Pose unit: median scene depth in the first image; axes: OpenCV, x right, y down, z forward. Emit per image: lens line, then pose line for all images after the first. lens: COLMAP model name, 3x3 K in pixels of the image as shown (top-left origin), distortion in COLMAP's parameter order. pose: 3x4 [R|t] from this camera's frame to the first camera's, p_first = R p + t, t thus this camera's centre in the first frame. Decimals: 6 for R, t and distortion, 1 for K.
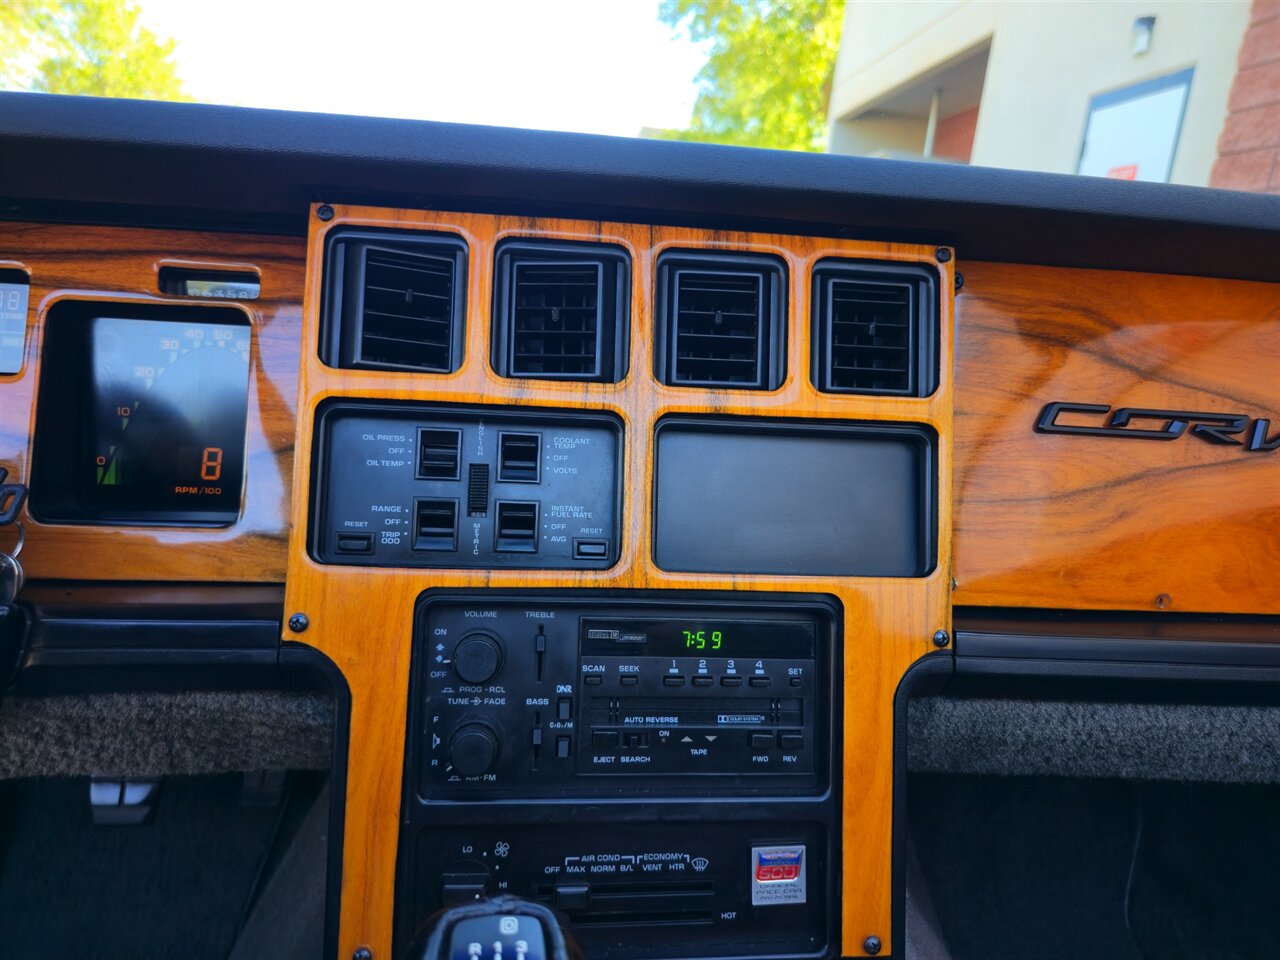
lens RADIAL K [[874.5, 0, 640.0], [0, 874.5, 480.0], [0, 0, 1]] dist [0.003678, -0.013244]
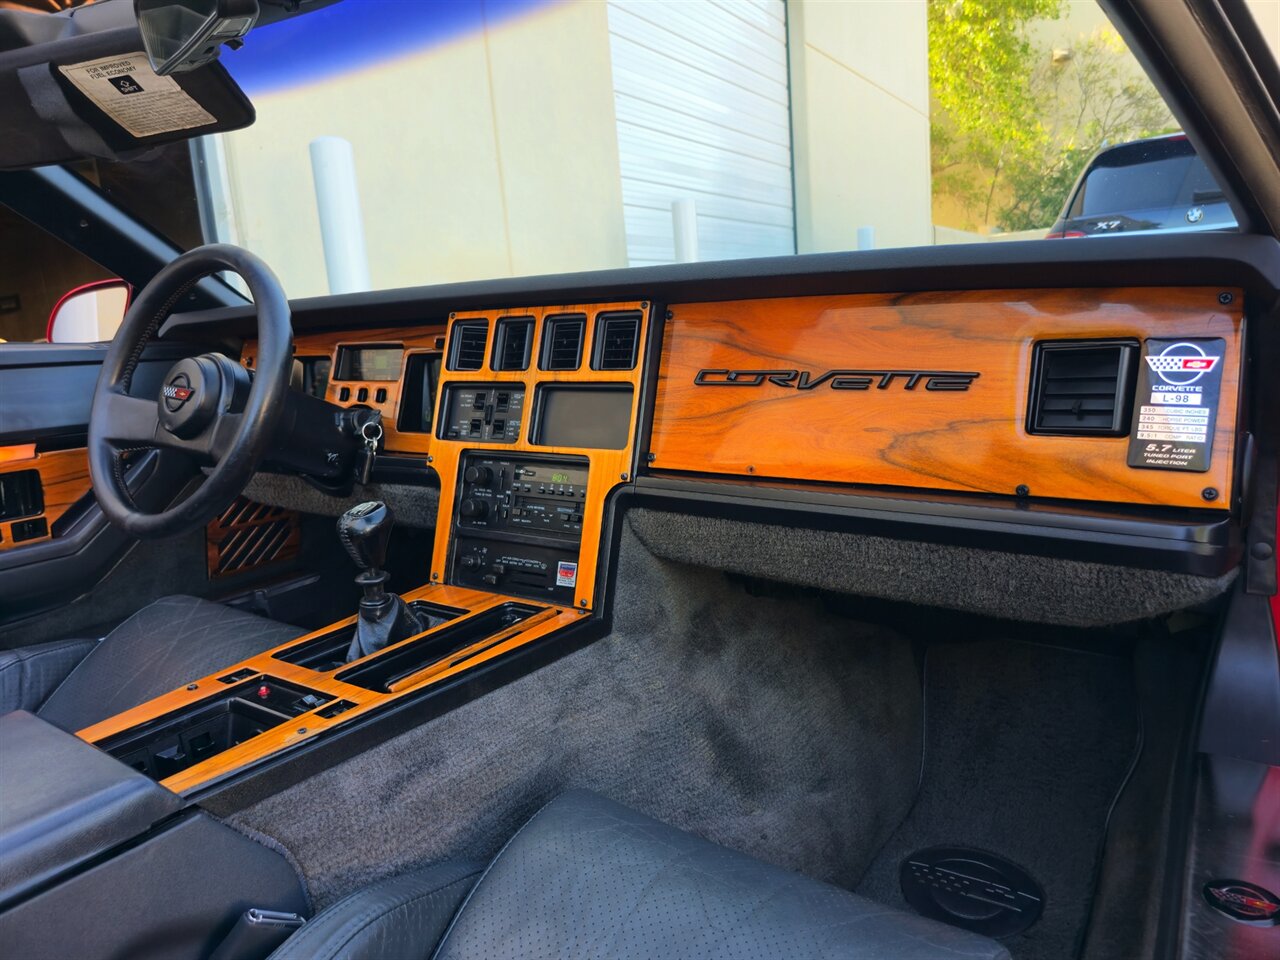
lens RADIAL K [[845.6, 0, 640.0], [0, 845.6, 480.0], [0, 0, 1]] dist [0.041175, -0.000469]
pose [[0.766168, 0.025635, -0.642129, 1.623848], [-0.045213, 0.998878, -0.014069, 0.200445], [0.641048, 0.039812, 0.766468, -0.585870]]
